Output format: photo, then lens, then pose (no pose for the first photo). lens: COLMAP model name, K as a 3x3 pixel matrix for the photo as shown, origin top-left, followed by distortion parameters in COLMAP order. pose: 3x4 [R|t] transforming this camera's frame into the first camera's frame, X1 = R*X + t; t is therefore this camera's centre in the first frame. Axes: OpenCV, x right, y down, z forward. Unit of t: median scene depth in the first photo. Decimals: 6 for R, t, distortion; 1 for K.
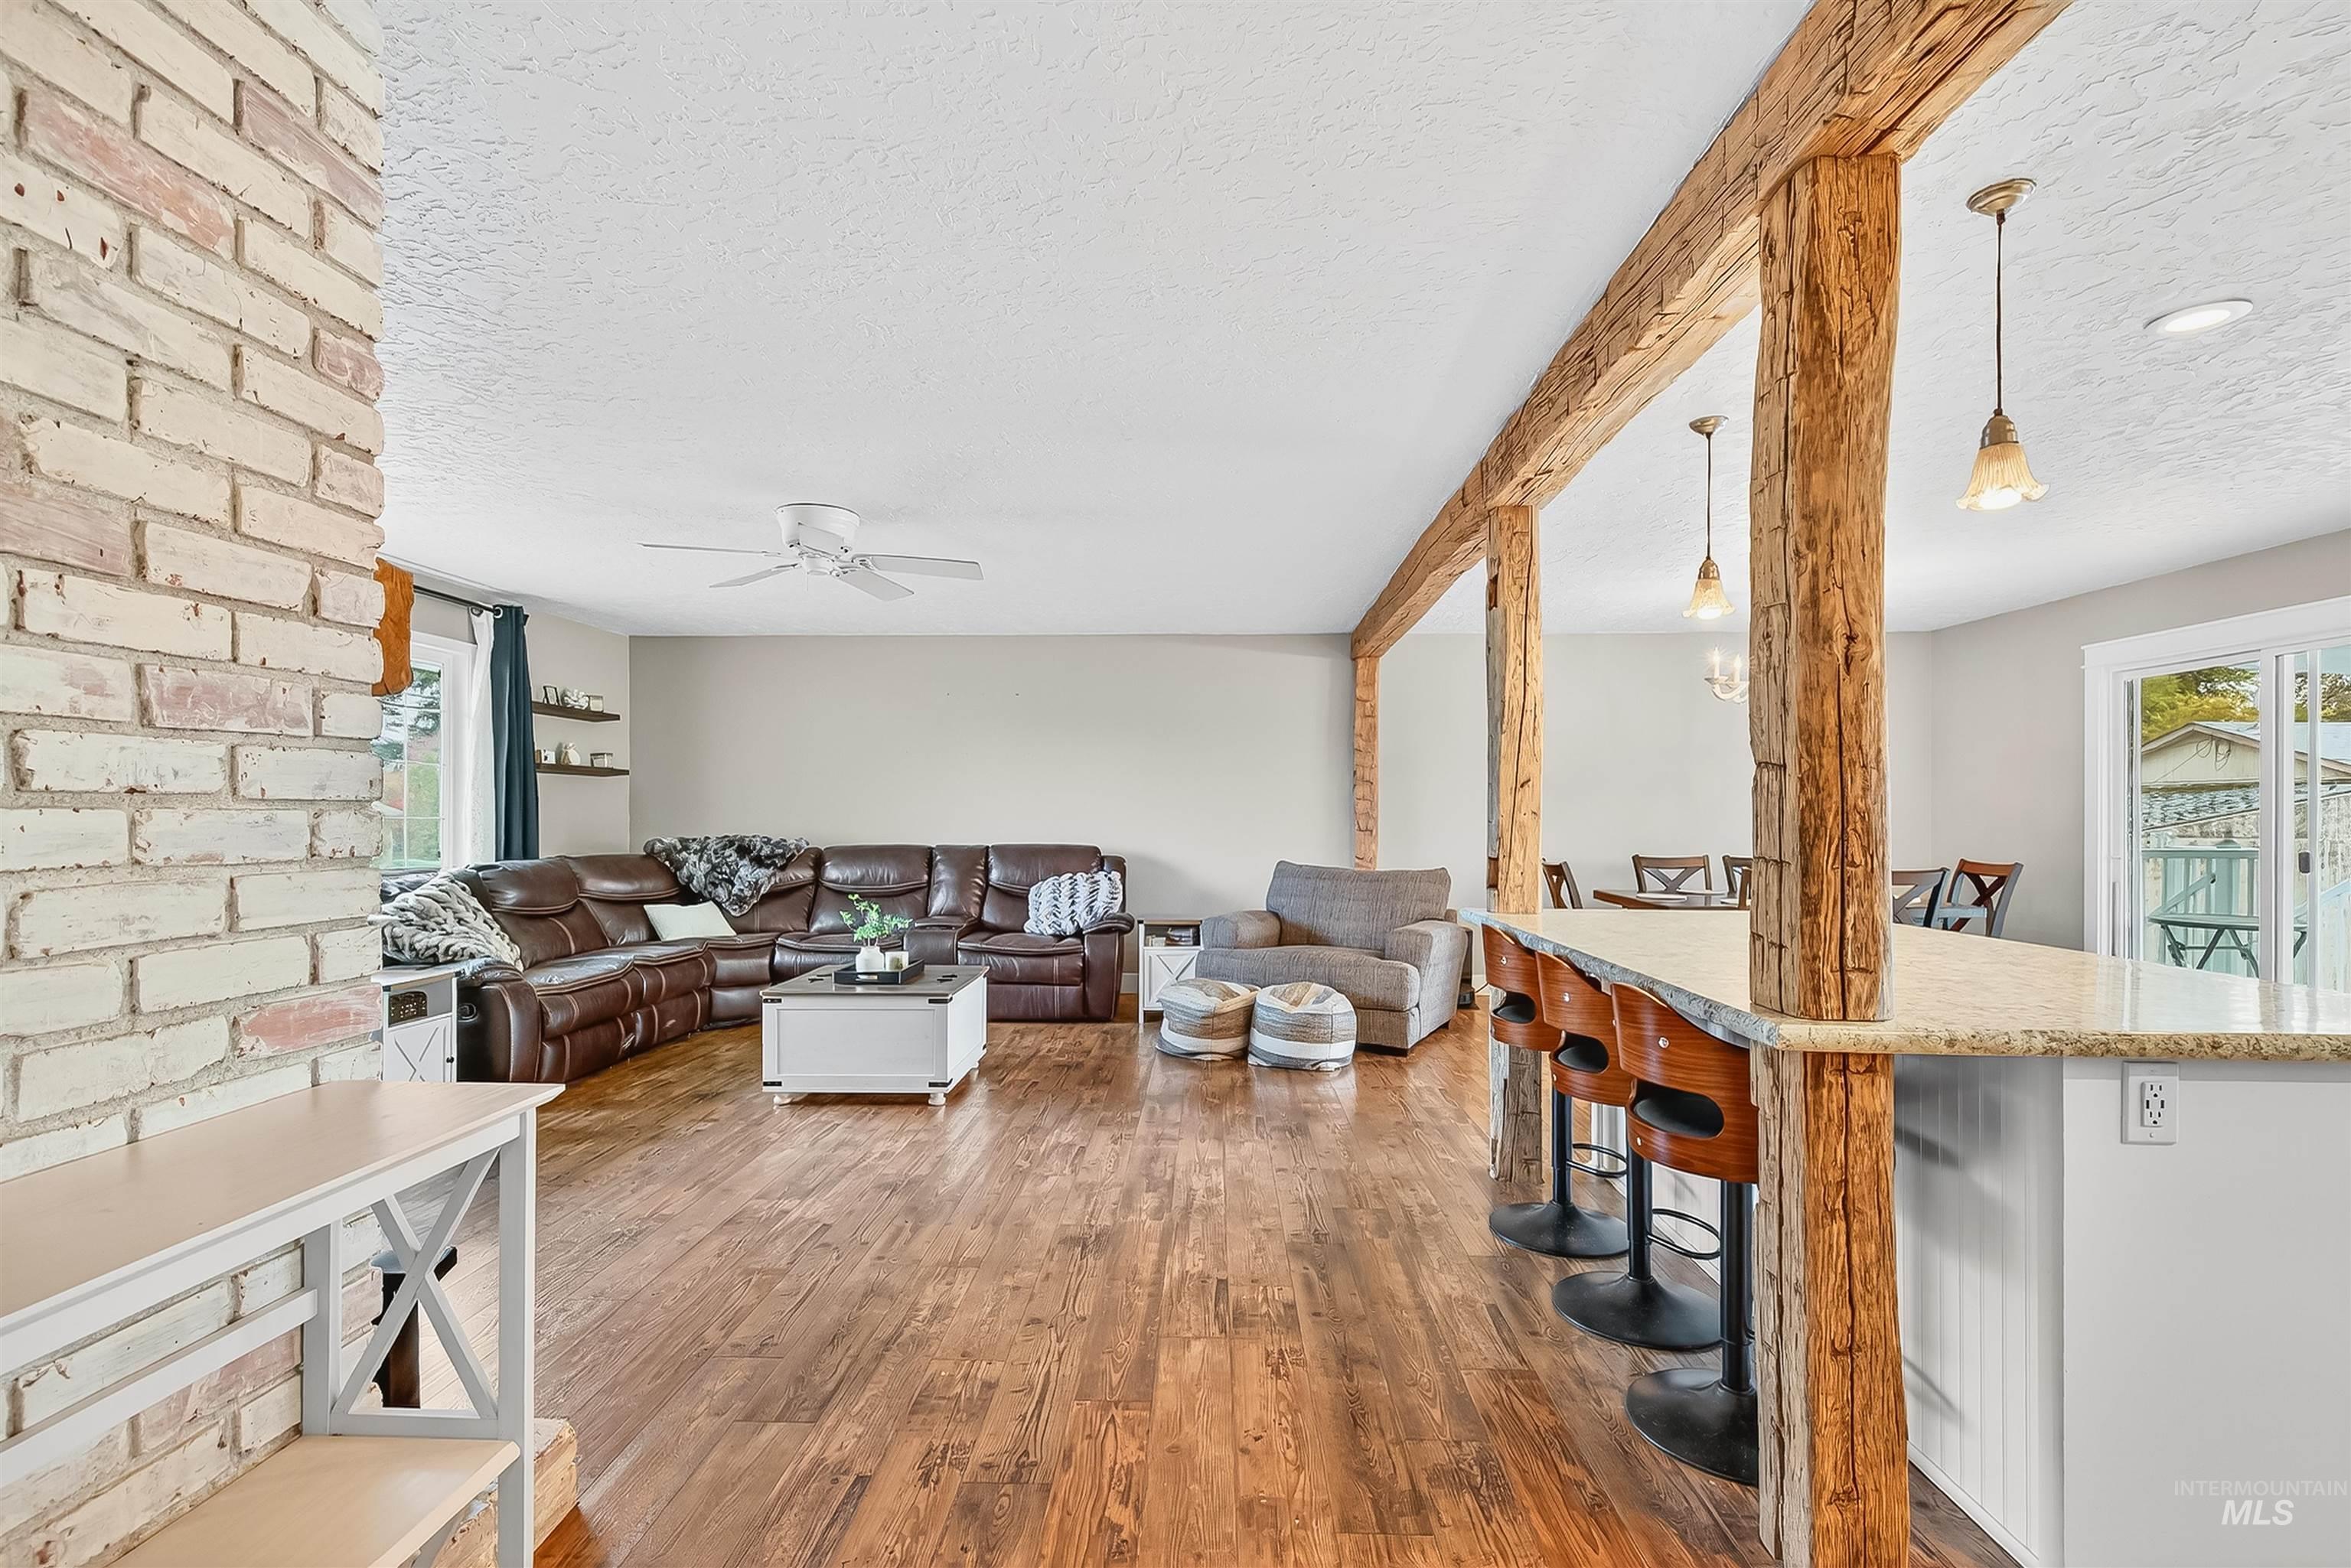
lens RADIAL K [[1071.5, 0, 1186.4], [0, 1071.5, 811.1], [0, 0, 1]] dist [0.001271, -0.000673]
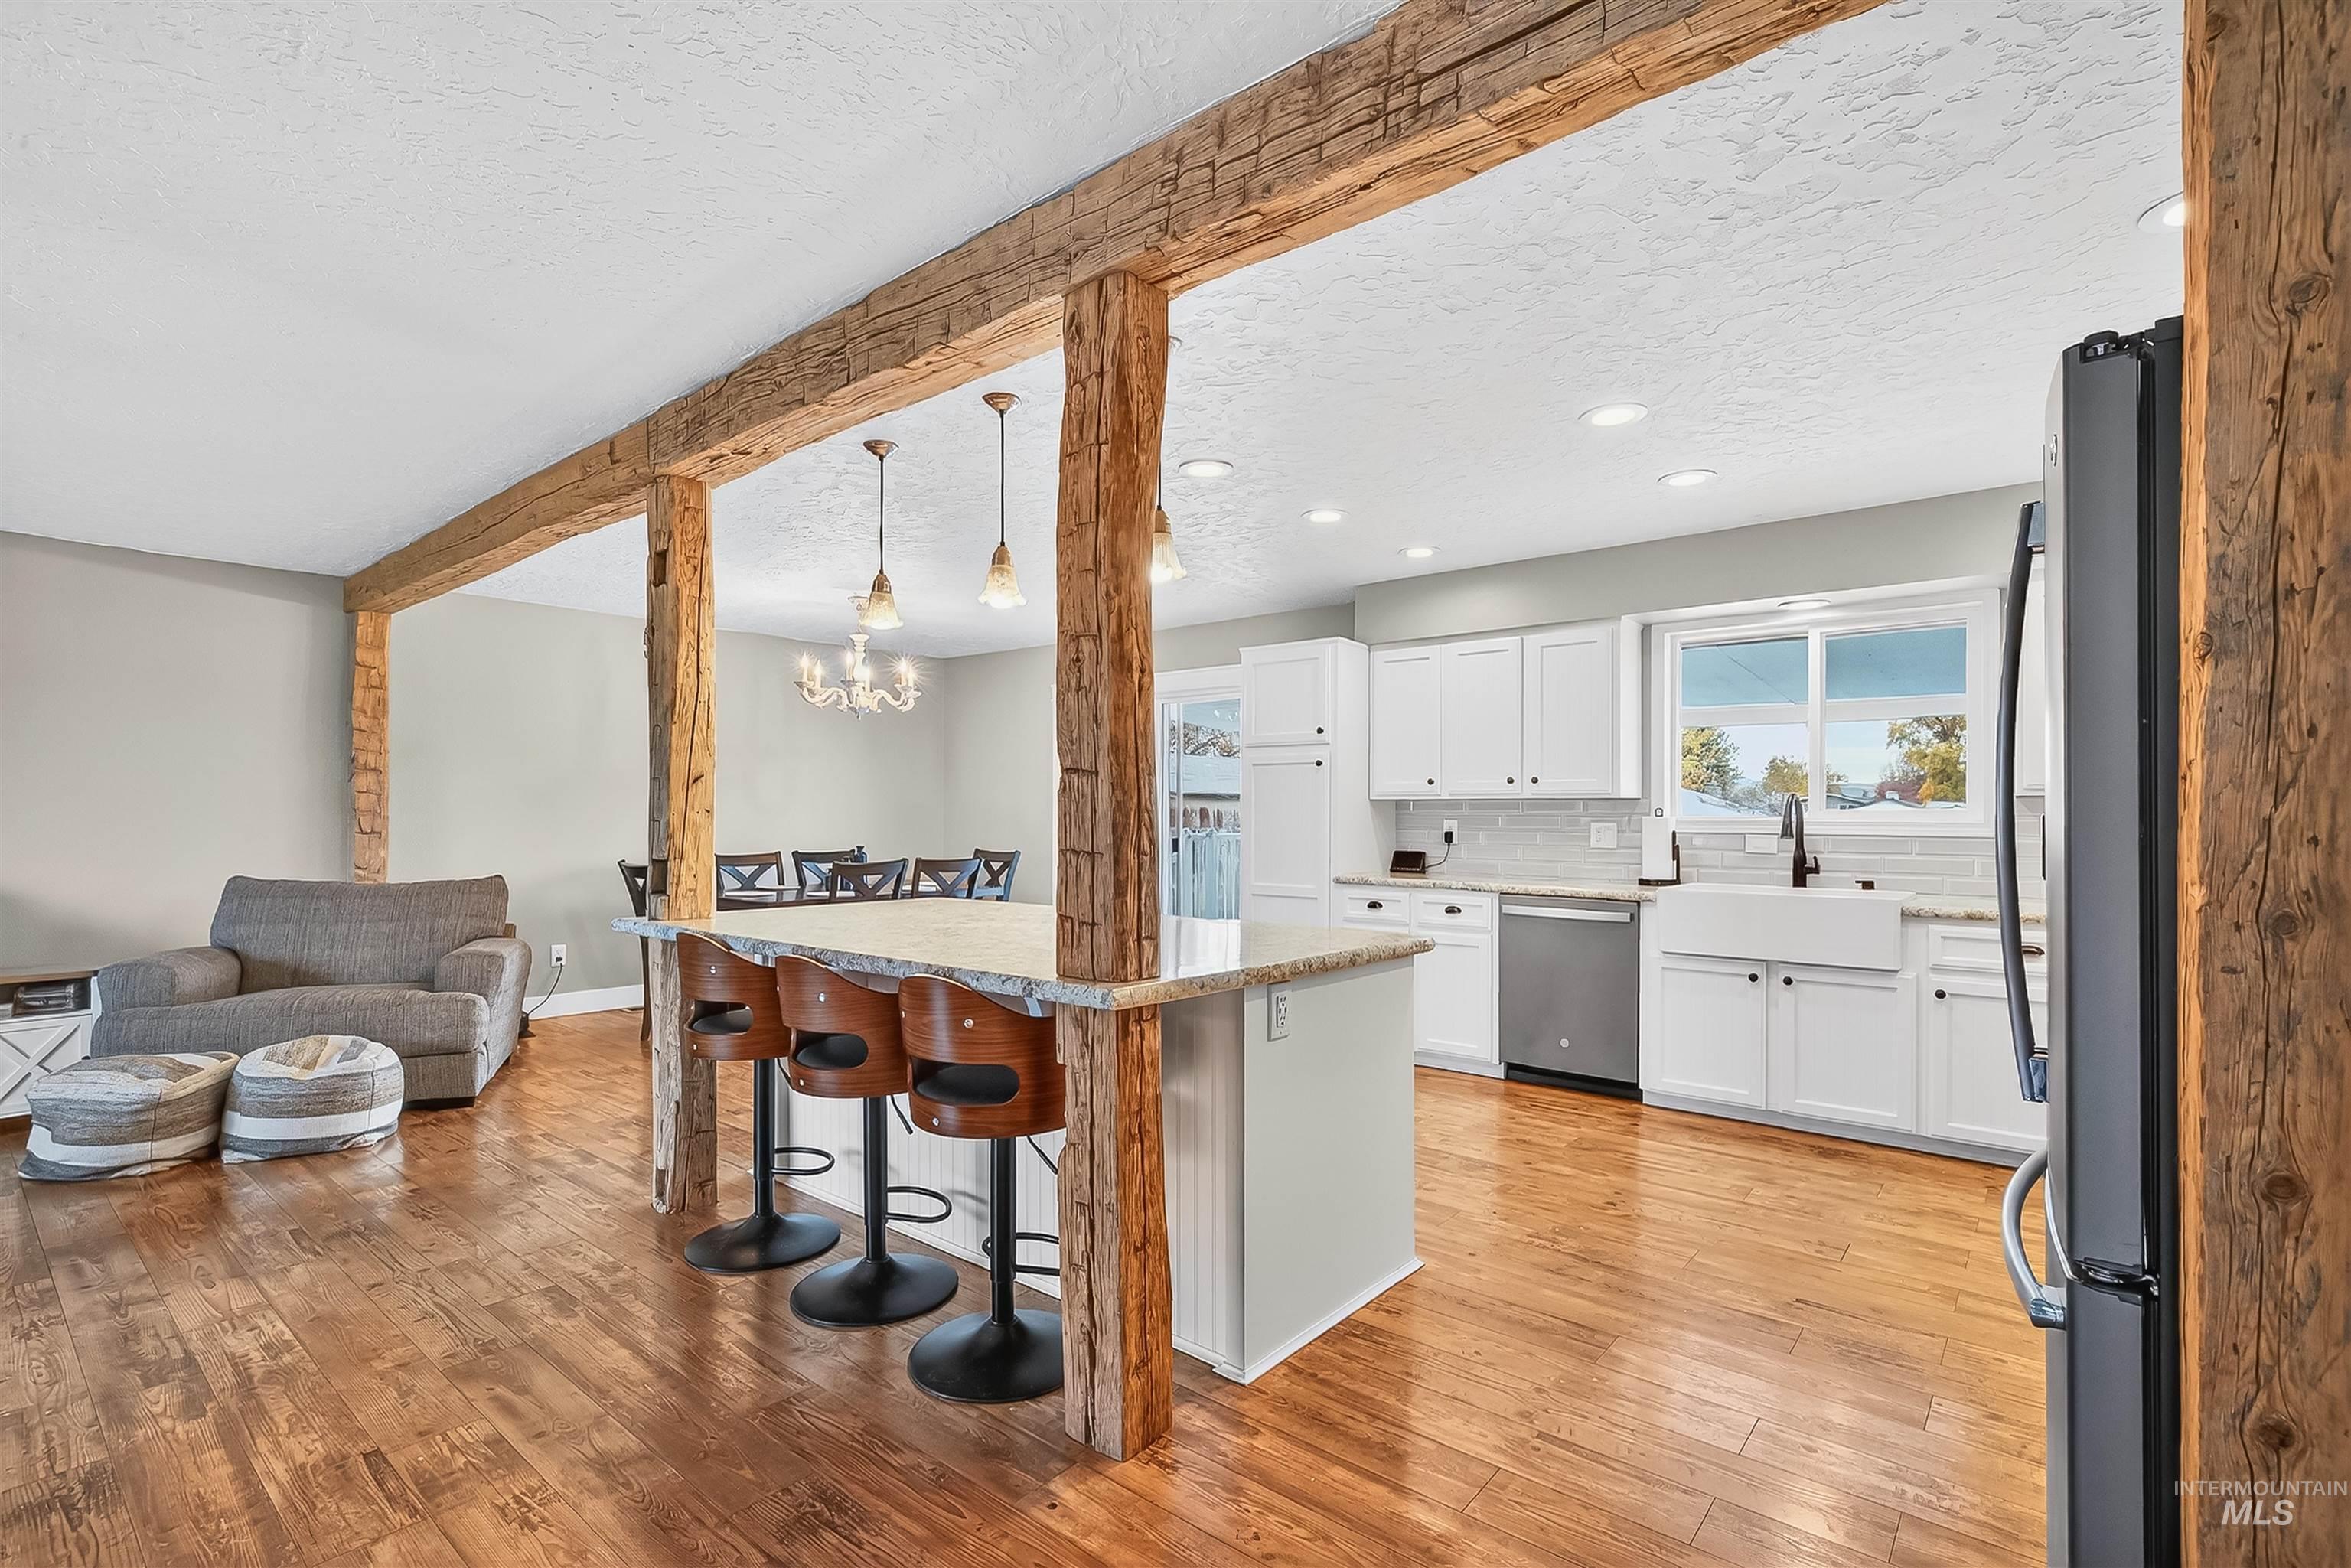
lens RADIAL K [[1071.5, 0, 1184.6], [0, 1071.5, 812.3], [0, 0, 1]] dist [0.001271, -0.000673]
pose [[0.621832, -0.000174, 0.783151, -0.163142], [-0.002660, 0.999994, 0.002335, -0.000423], [-0.783146, -0.003535, 0.621827, 0.097459]]
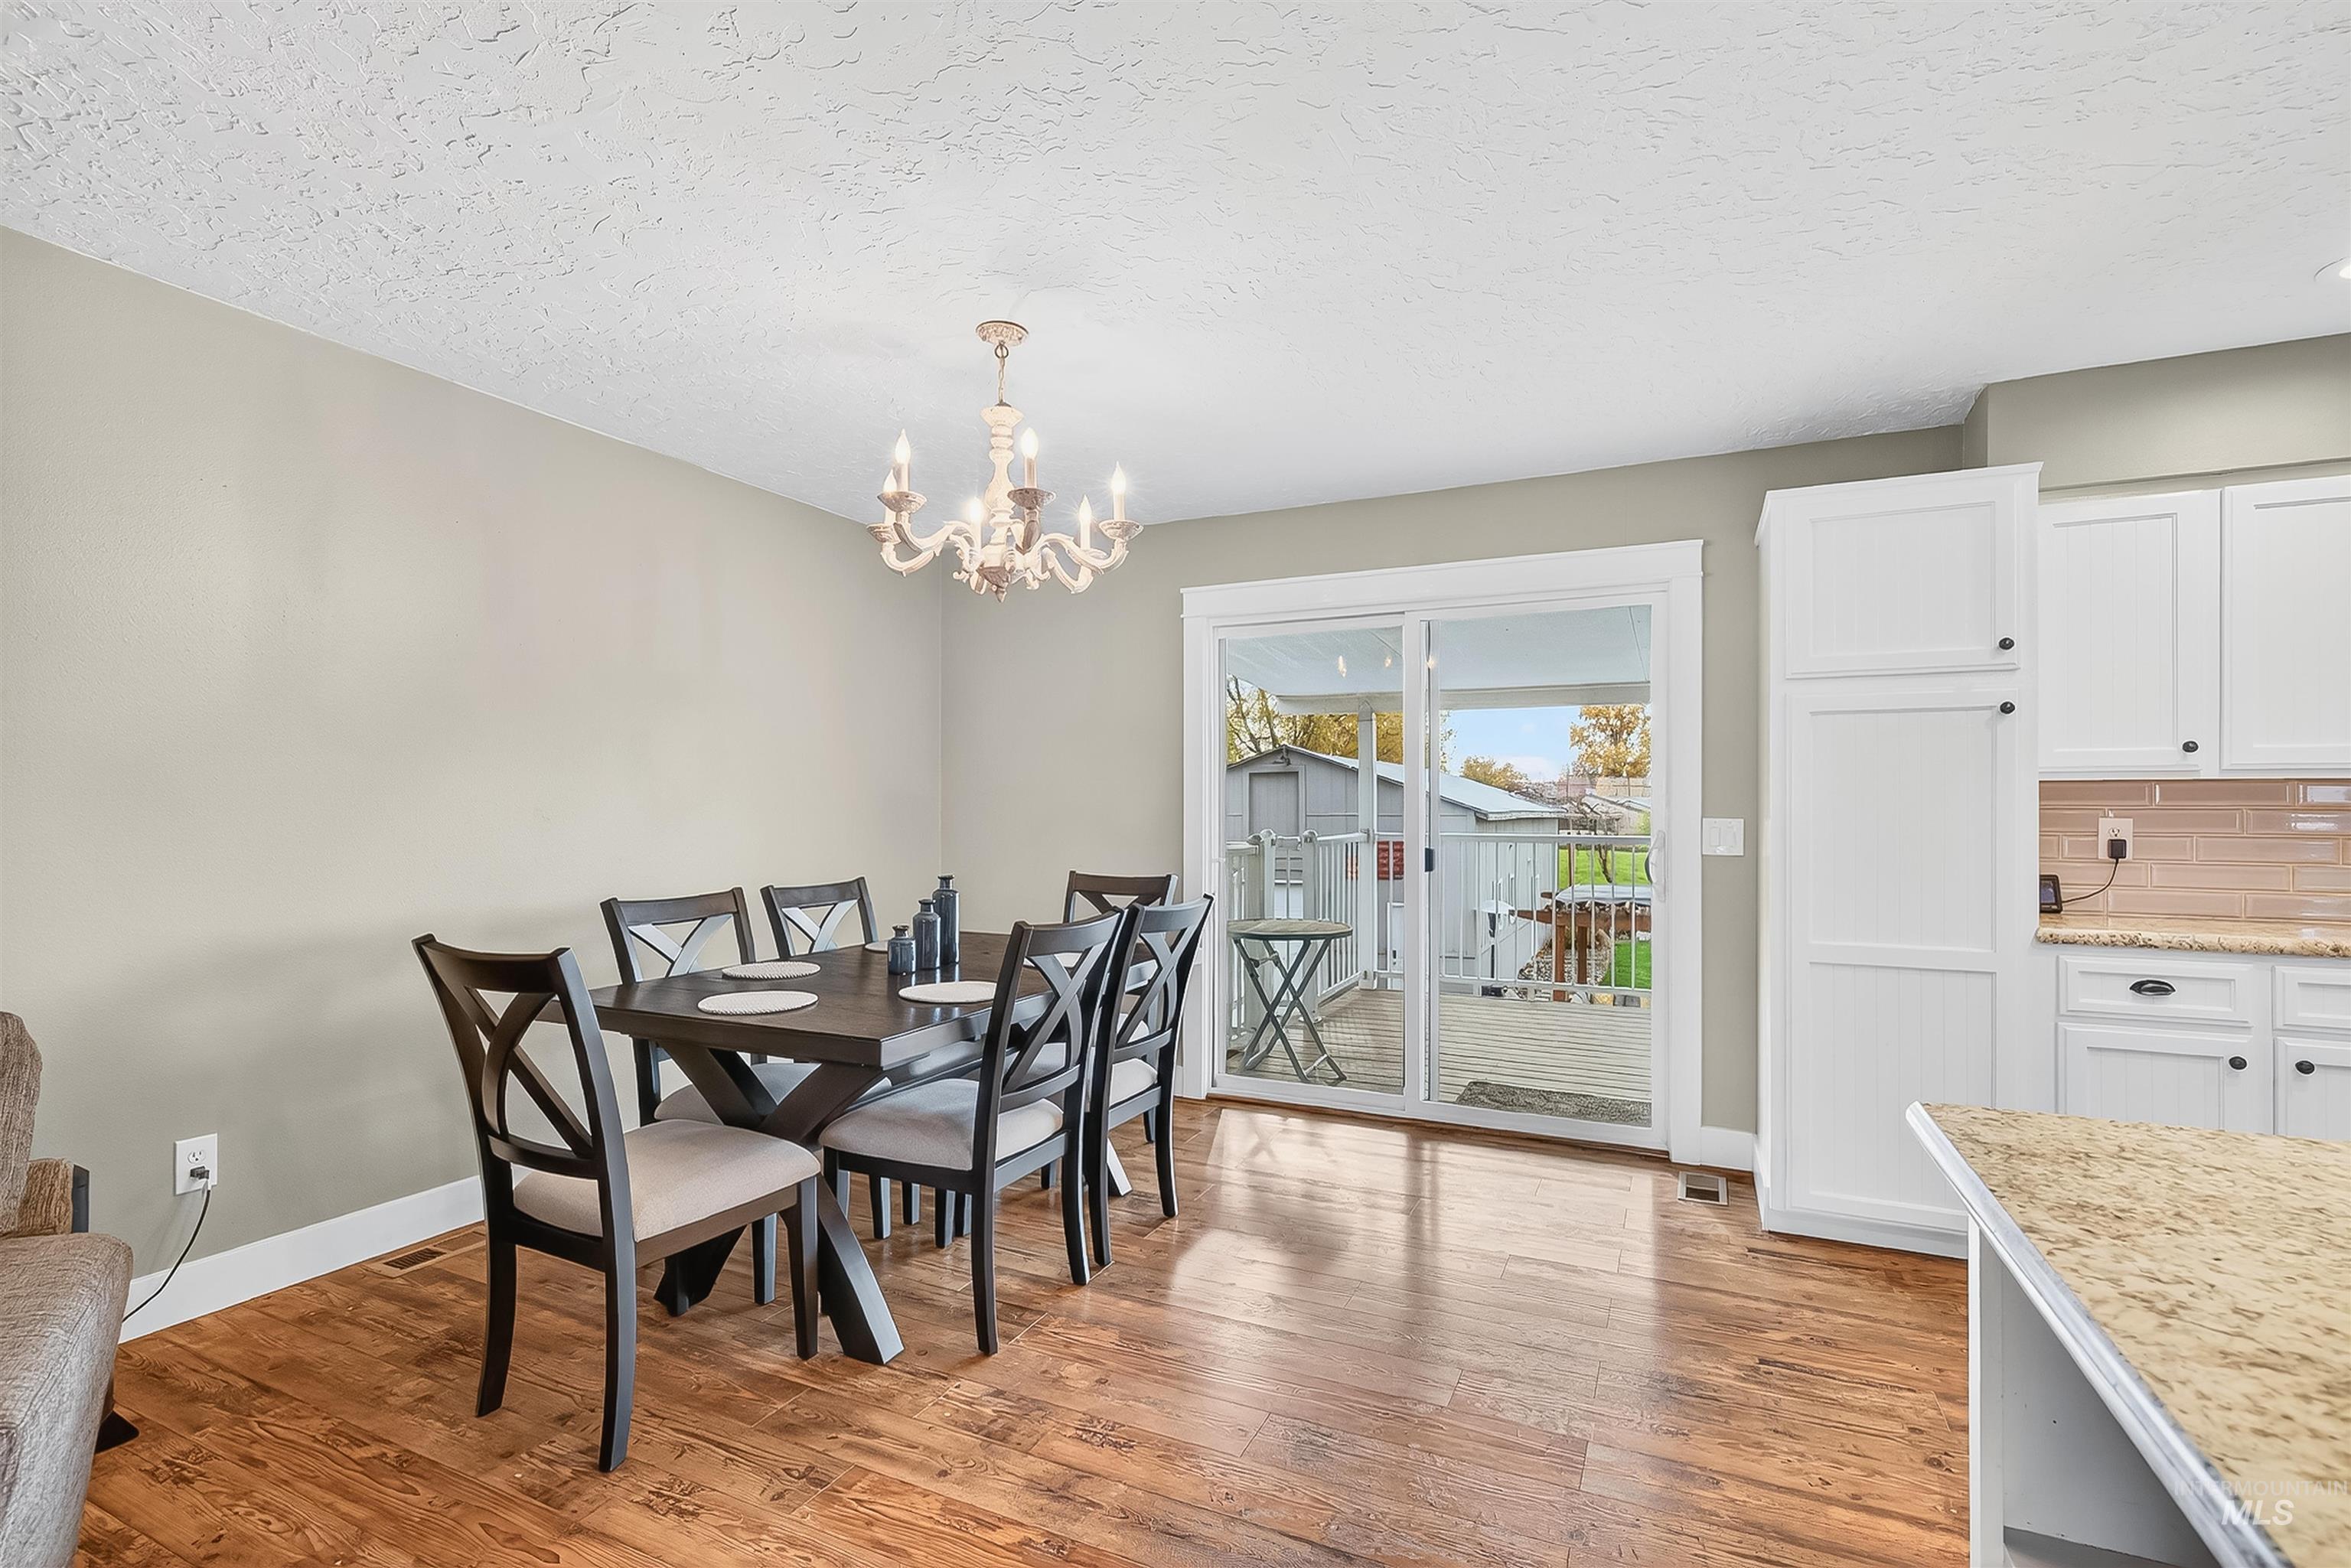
lens RADIAL K [[1071.5, 0, 1178.5], [0, 1071.5, 806.7], [0, 0, 1]] dist [0.001271, -0.000673]
pose [[0.408077, 0.000402, 0.912947, 0.230364], [-0.002507, 0.999997, 0.000680, 0.005378], [-0.912944, -0.002566, 0.408077, 1.216717]]
